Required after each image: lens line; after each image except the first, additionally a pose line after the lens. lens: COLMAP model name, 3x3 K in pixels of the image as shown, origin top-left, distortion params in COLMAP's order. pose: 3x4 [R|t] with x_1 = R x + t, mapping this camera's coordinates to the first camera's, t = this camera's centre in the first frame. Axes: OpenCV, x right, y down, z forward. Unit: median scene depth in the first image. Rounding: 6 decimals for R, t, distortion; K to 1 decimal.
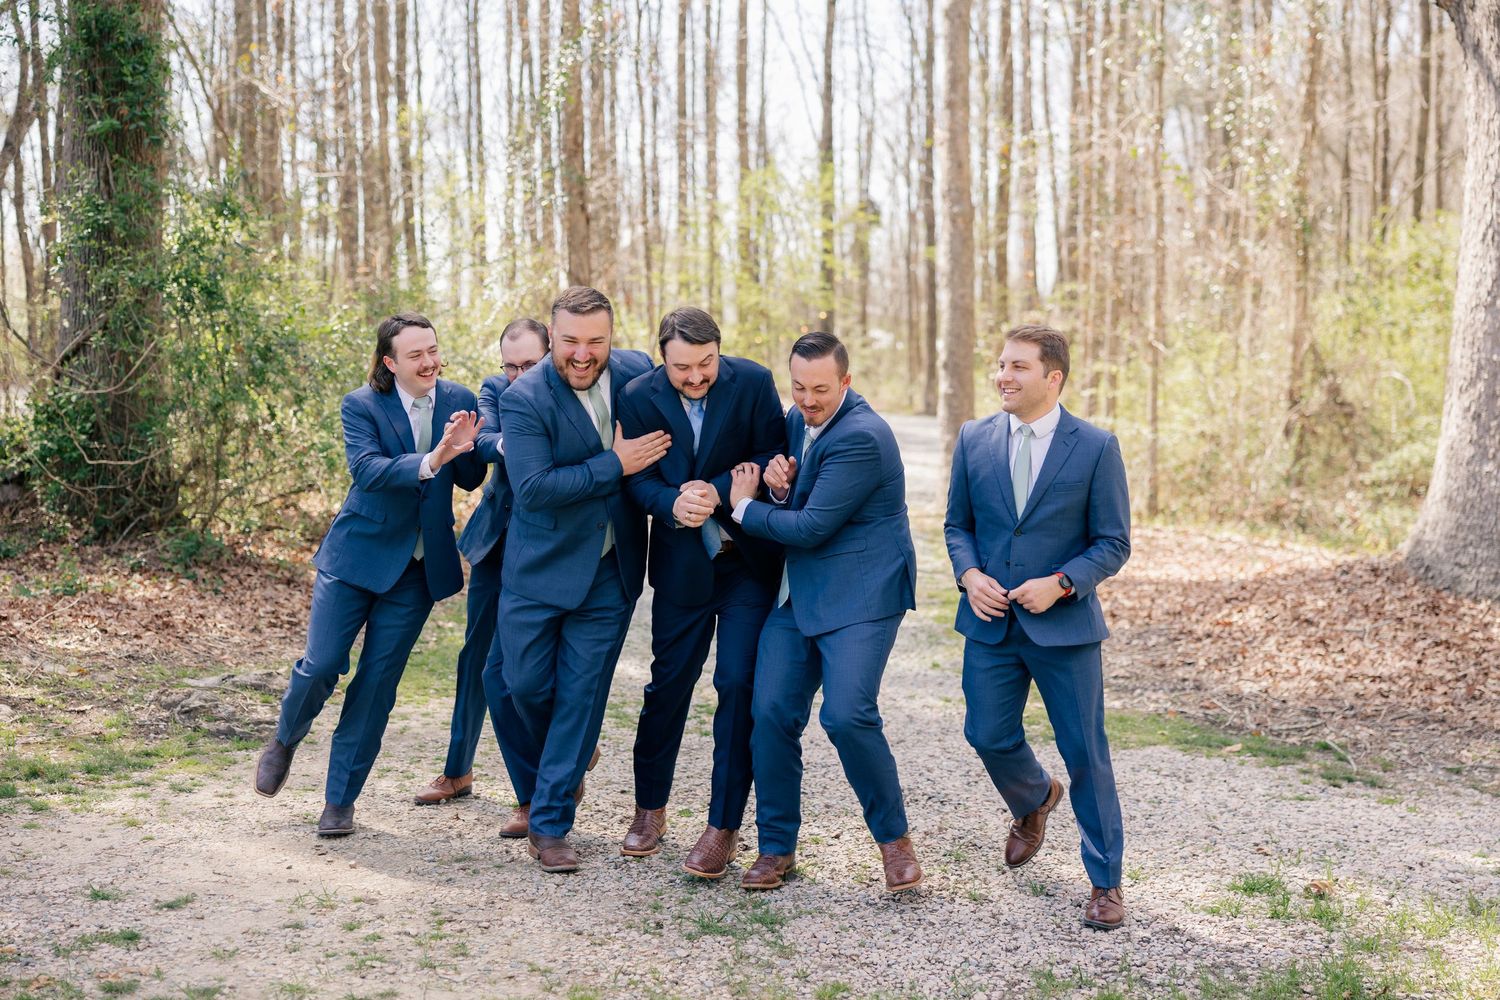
lens RADIAL K [[2098.5, 0, 759.4], [0, 2098.5, 553.1], [0, 0, 1]] dist [0.021405, 0.000000]
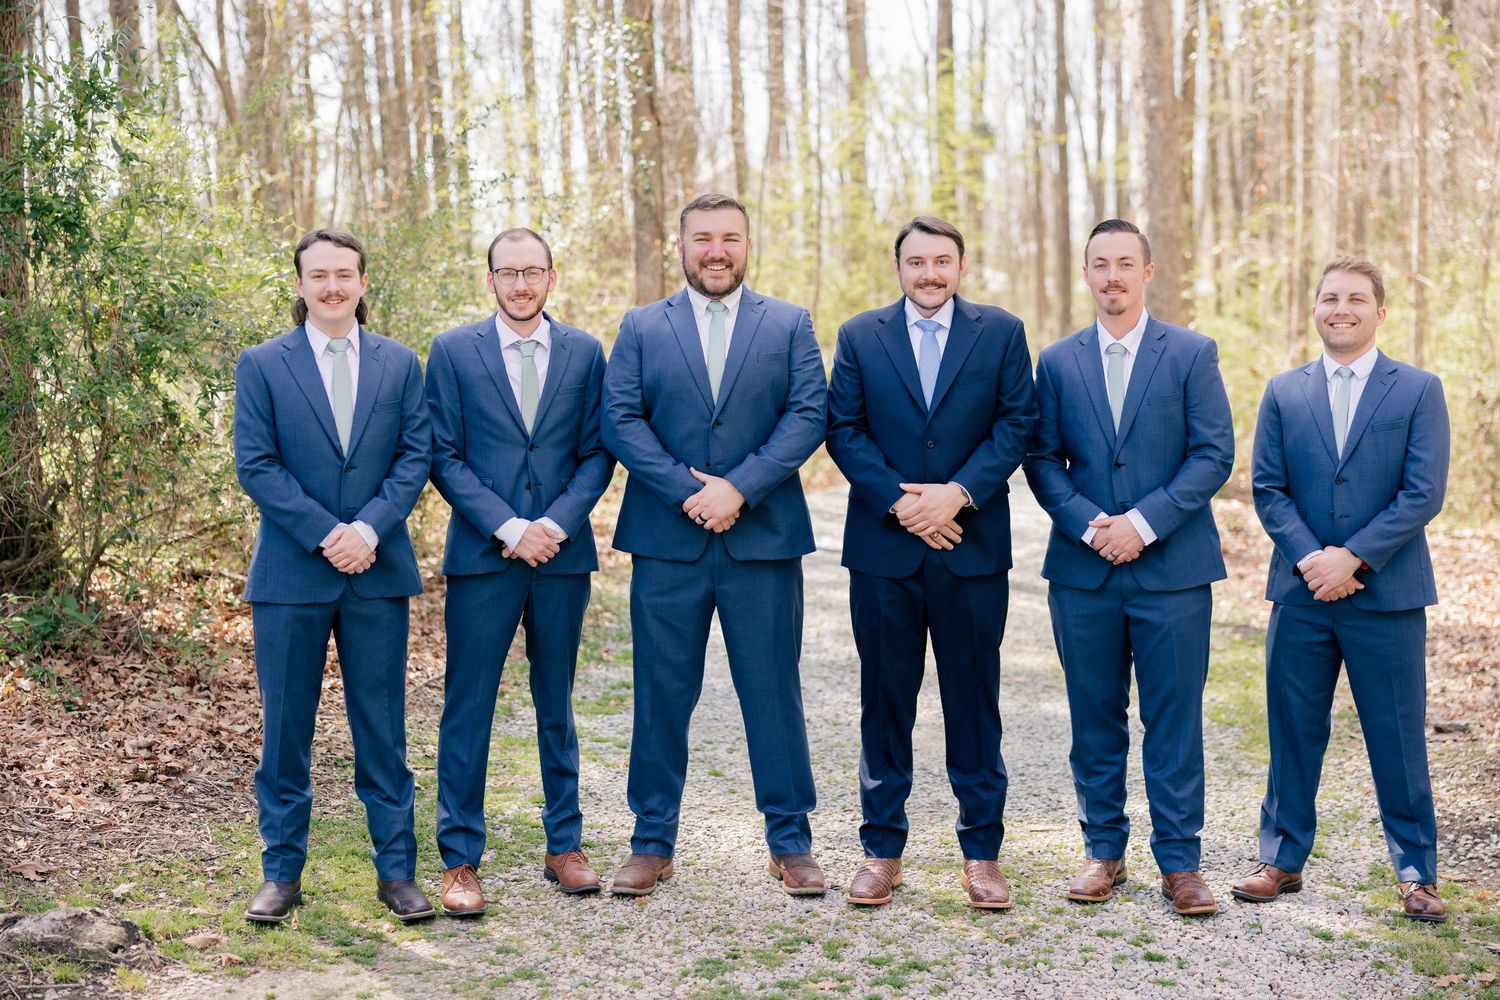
lens RADIAL K [[2361.0, 0, 762.9], [0, 2361.0, 506.6], [0, 0, 1]] dist [0.025411, 0.000000]
pose [[0.999032, -0.014921, -0.041381, -0.025554], [0.014618, 0.999864, -0.007607, -0.033368], [0.041488, 0.006995, 0.999114, 0.326799]]
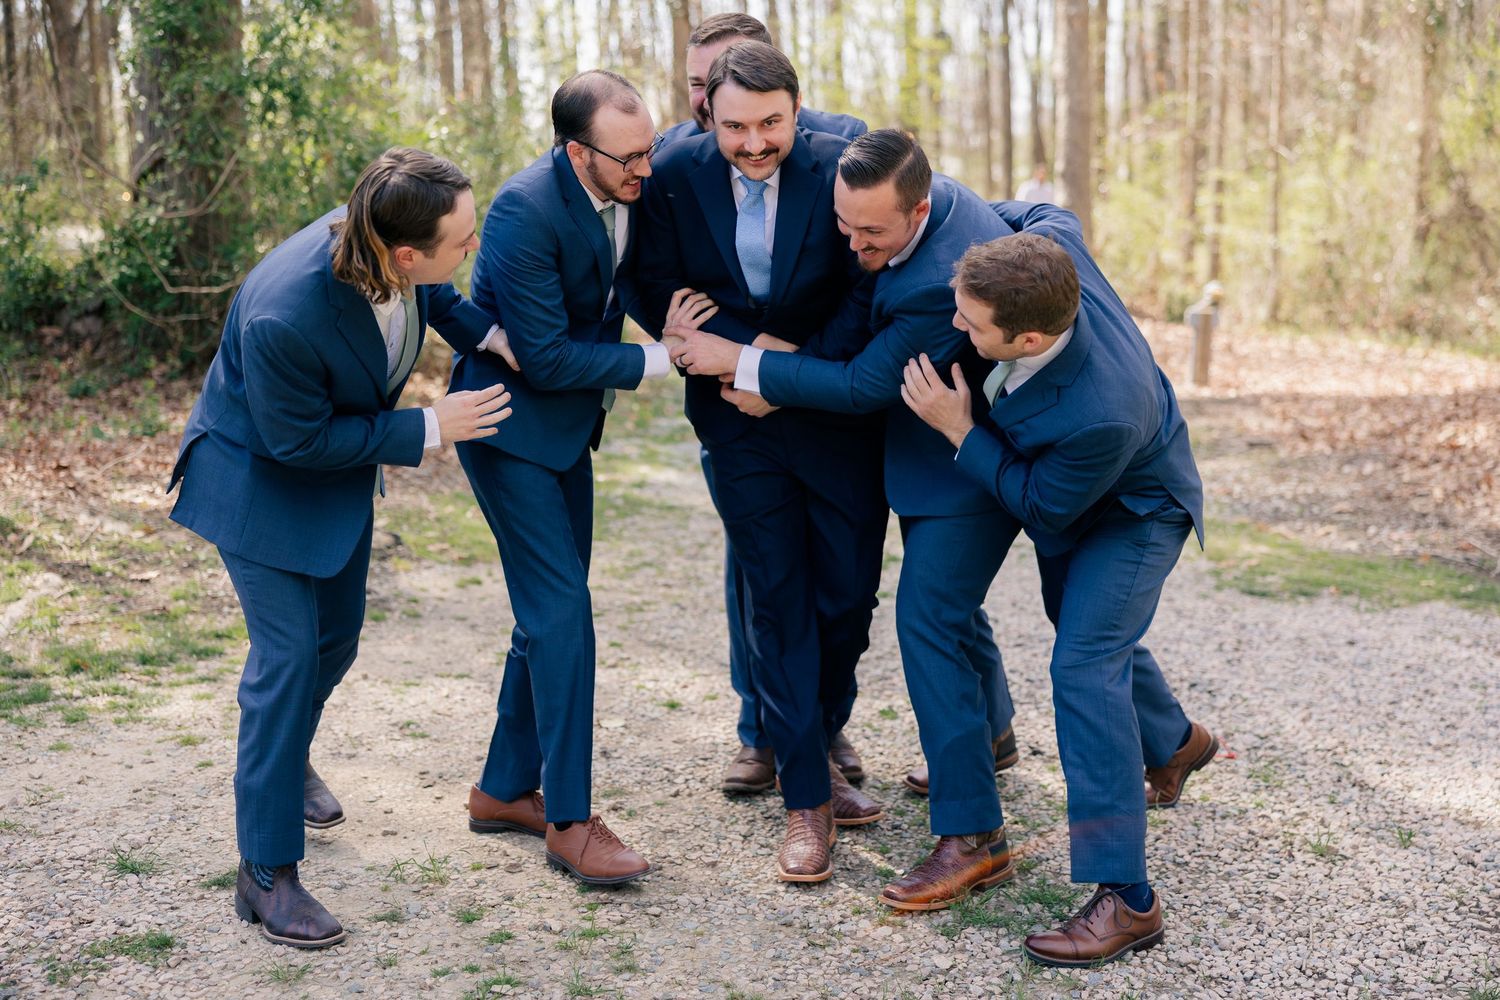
lens RADIAL K [[1968.1, 0, 762.4], [0, 1968.1, 494.2], [0, 0, 1]] dist [0.012349, 0.000000]
pose [[0.999073, -0.016215, -0.039873, -0.032405], [0.018653, 0.997929, 0.061560, -0.002485], [0.038793, -0.062247, 0.997307, 0.170440]]
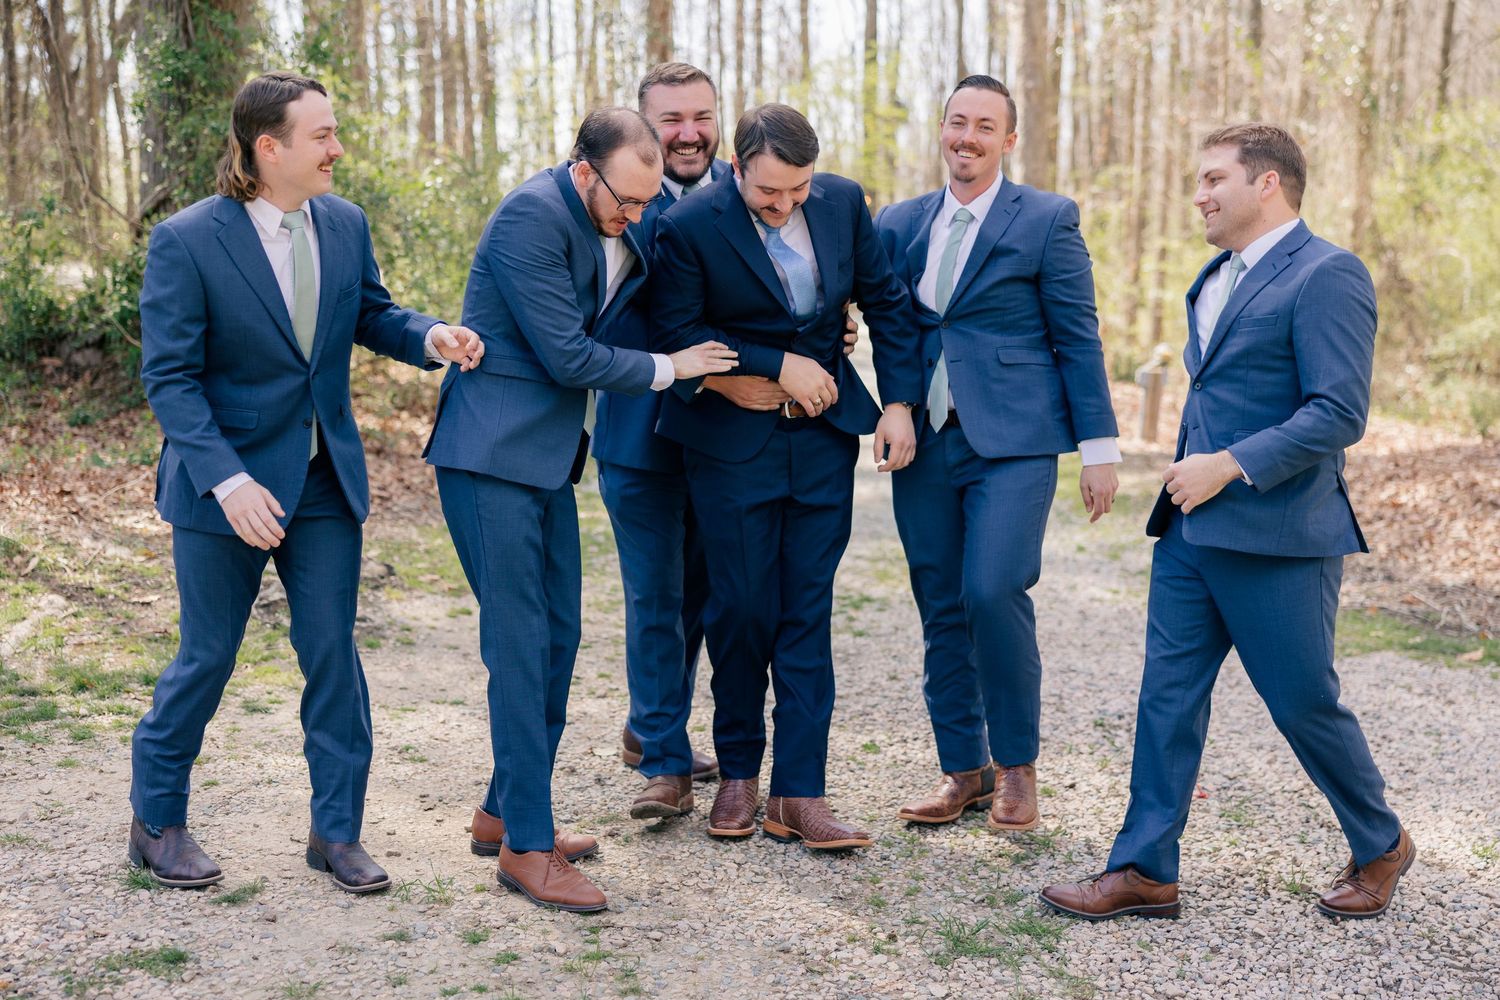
lens RADIAL K [[1874.9, 0, 756.7], [0, 1874.9, 498.1], [0, 0, 1]] dist [0.009327, 0.000000]
pose [[0.999809, 0.006629, -0.018400, -0.041958], [-0.005863, 0.999128, 0.041349, -0.001608], [0.018658, -0.041233, 0.998975, 0.174846]]
